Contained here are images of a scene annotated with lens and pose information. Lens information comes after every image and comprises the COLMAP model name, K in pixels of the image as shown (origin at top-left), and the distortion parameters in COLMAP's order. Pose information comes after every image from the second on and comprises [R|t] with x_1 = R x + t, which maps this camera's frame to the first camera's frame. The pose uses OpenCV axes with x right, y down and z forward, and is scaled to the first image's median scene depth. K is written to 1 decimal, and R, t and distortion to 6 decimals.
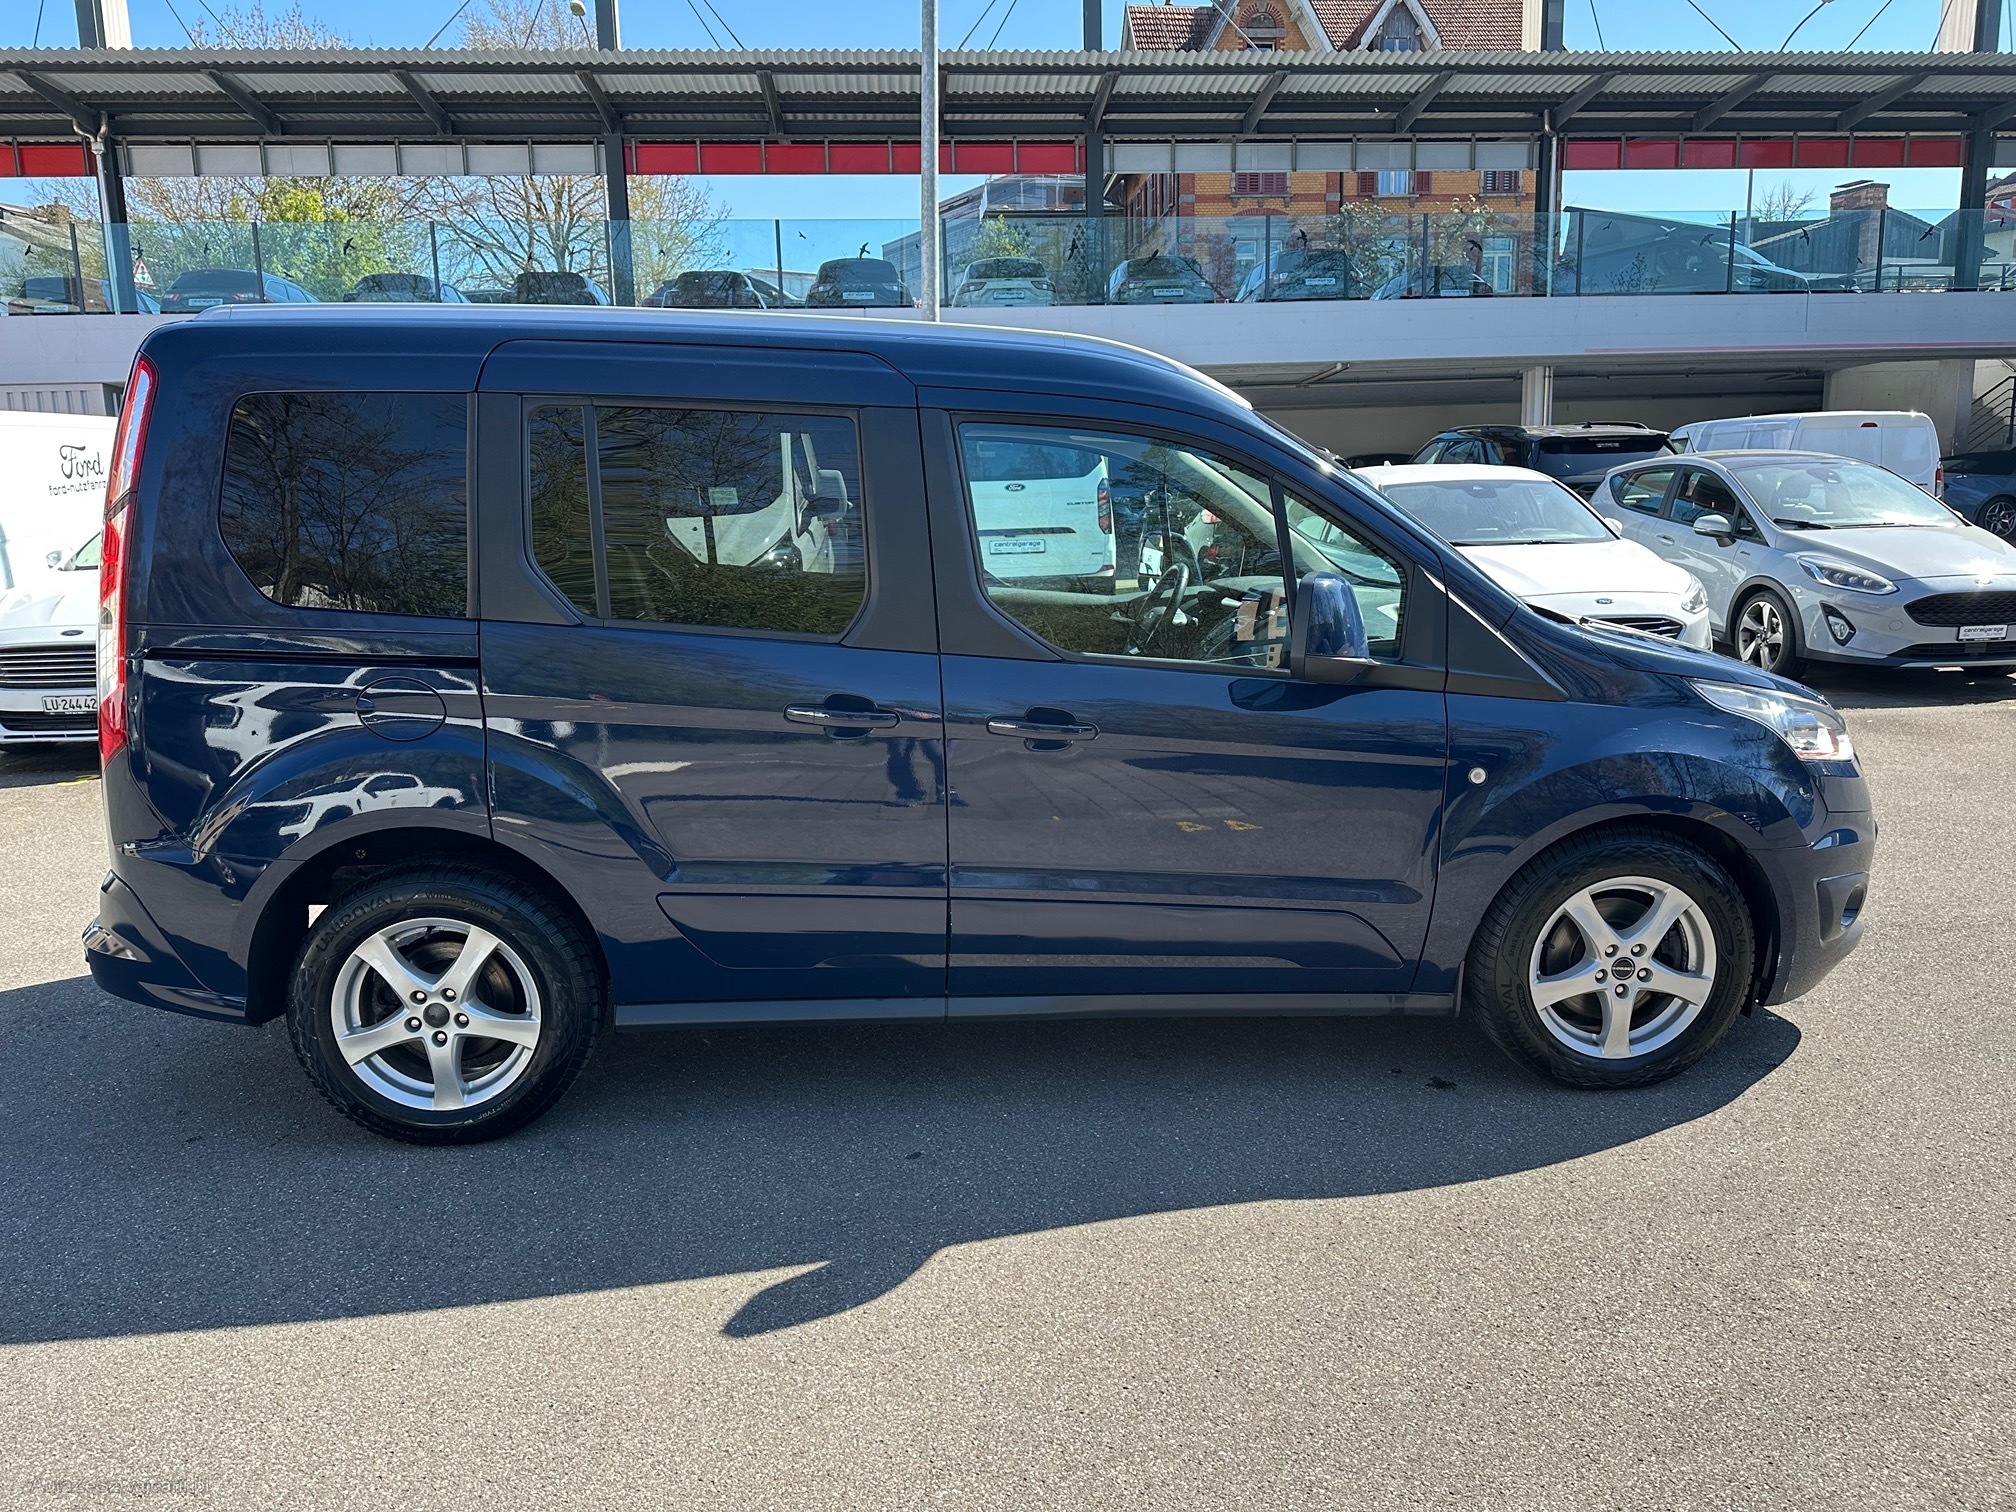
lens RADIAL K [[1393.6, 0, 1008.0], [0, 1393.6, 756.0], [0, 0, 1]] dist [0.024607, -0.039542]
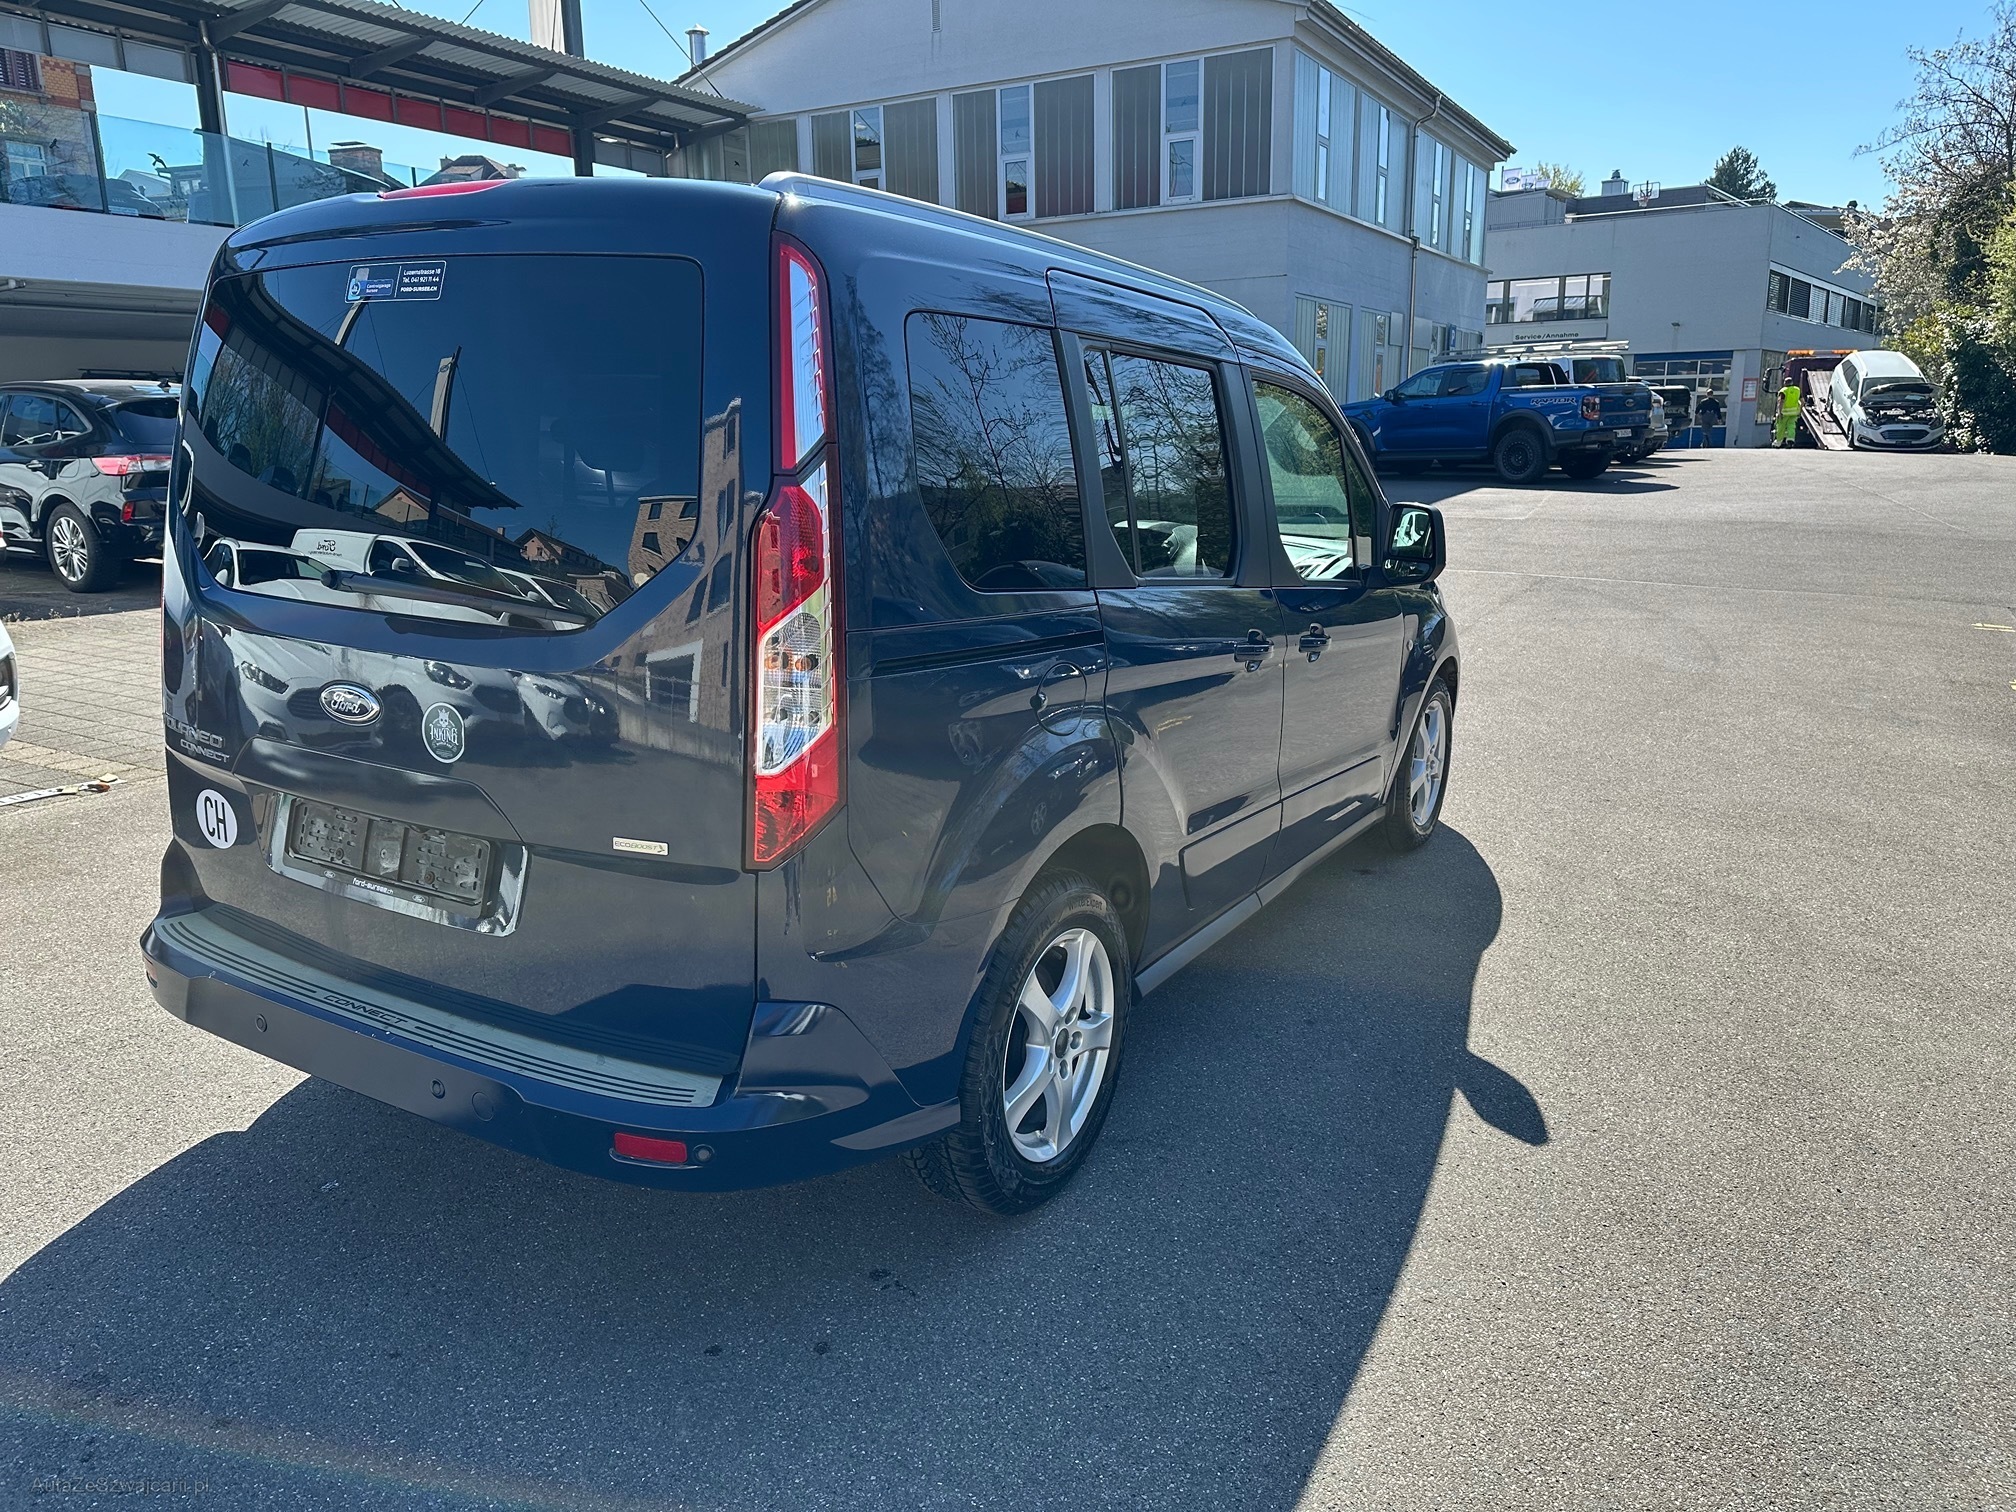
lens RADIAL K [[1382.6, 0, 1008.0], [0, 1382.6, 756.0], [0, 0, 1]] dist [0.008464, 0.001925]
pose [[0.583038, -0.176345, 0.793076, -0.119809], [0.146647, 0.982968, 0.110760, -0.010379], [-0.799100, 0.051724, 0.598968, 0.055496]]
